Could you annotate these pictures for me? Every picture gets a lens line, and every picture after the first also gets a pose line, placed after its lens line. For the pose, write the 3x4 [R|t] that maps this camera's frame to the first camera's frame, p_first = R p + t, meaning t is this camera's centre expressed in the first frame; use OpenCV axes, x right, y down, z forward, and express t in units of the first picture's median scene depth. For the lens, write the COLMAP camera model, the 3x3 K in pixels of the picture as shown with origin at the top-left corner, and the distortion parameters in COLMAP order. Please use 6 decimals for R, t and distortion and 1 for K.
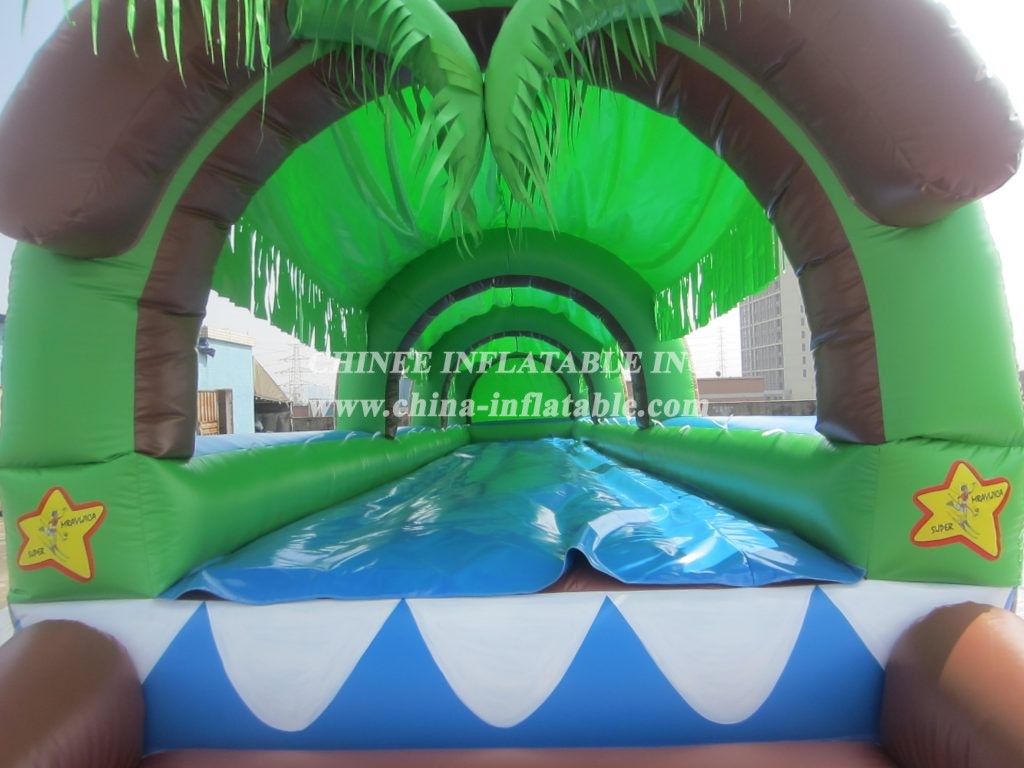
lens RADIAL K [[717.7, 0, 512.0], [0, 717.7, 384.0], [0, 0, 1]] dist [-0.036061, 0.000251]
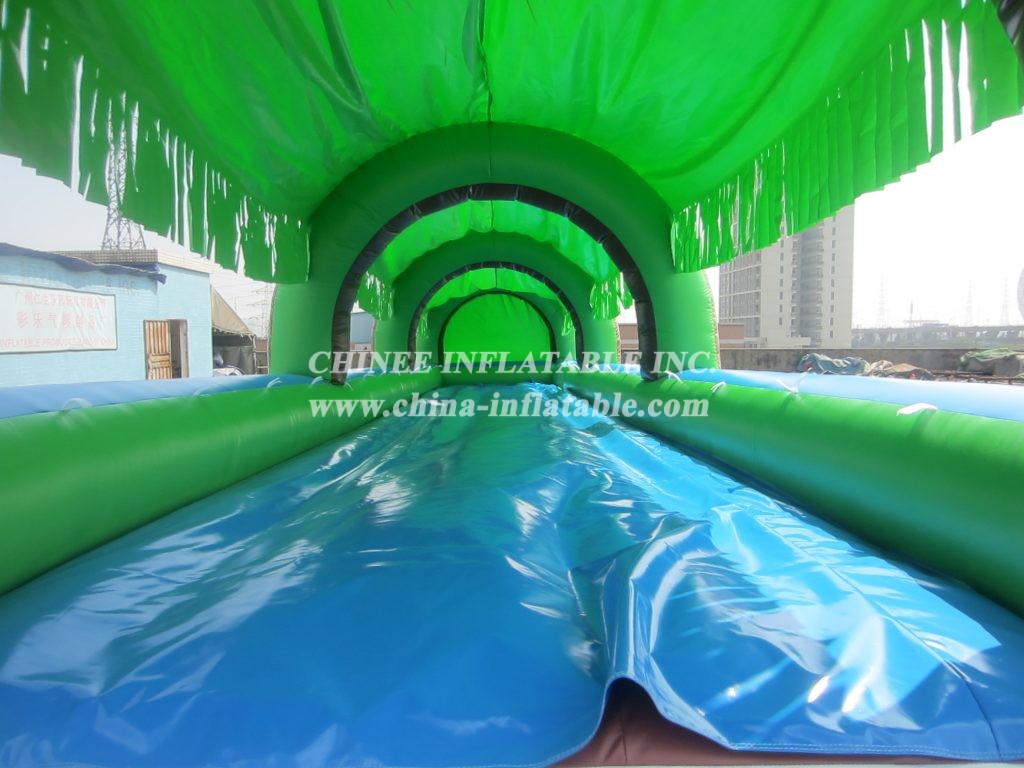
lens RADIAL K [[717.7, 0, 512.0], [0, 717.7, 384.0], [0, 0, 1]] dist [-0.036061, 0.000251]
pose [[0.999016, 0.026887, 0.035271, -0.002494], [-0.029755, 0.996064, 0.083495, 0.002340], [-0.032887, -0.084462, 0.995884, 0.200563]]
